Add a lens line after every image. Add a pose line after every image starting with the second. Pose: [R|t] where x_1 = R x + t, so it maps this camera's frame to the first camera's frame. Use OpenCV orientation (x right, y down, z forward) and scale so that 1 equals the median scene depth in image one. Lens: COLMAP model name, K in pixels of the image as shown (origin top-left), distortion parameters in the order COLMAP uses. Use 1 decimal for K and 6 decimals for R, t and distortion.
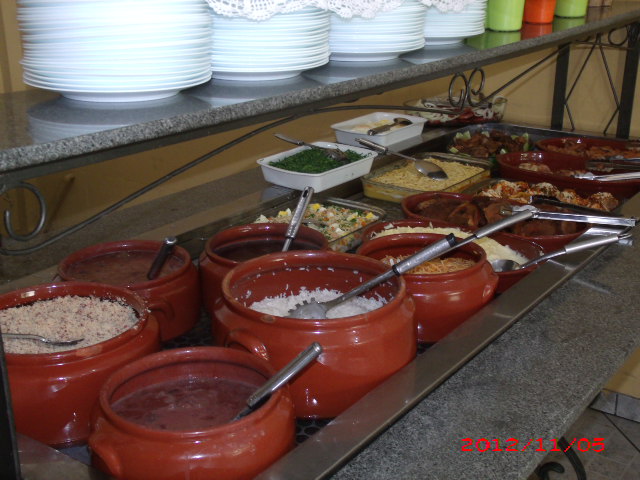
lens RADIAL K [[867.6, 0, 320.0], [0, 867.6, 240.0], [0, 0, 1]] dist [0.092641, 0.000412]
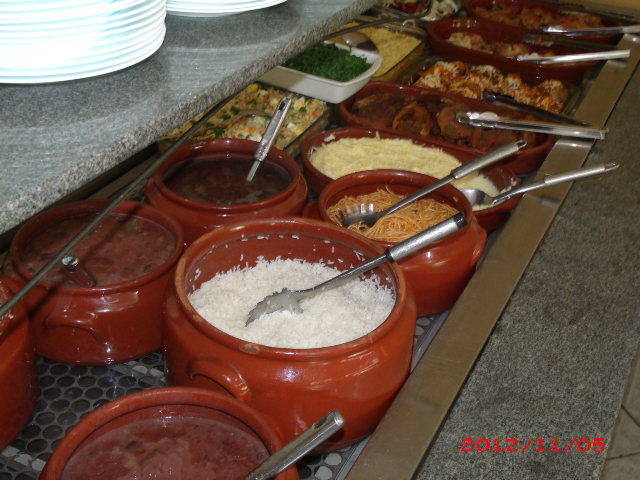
lens RADIAL K [[867.6, 0, 320.0], [0, 867.6, 240.0], [0, 0, 1]] dist [0.092641, 0.000412]
pose [[0.984959, -0.036160, 0.168965, -0.102381], [-0.003836, 0.973041, 0.230598, -0.150266], [-0.172748, -0.227778, 0.958267, 0.210528]]
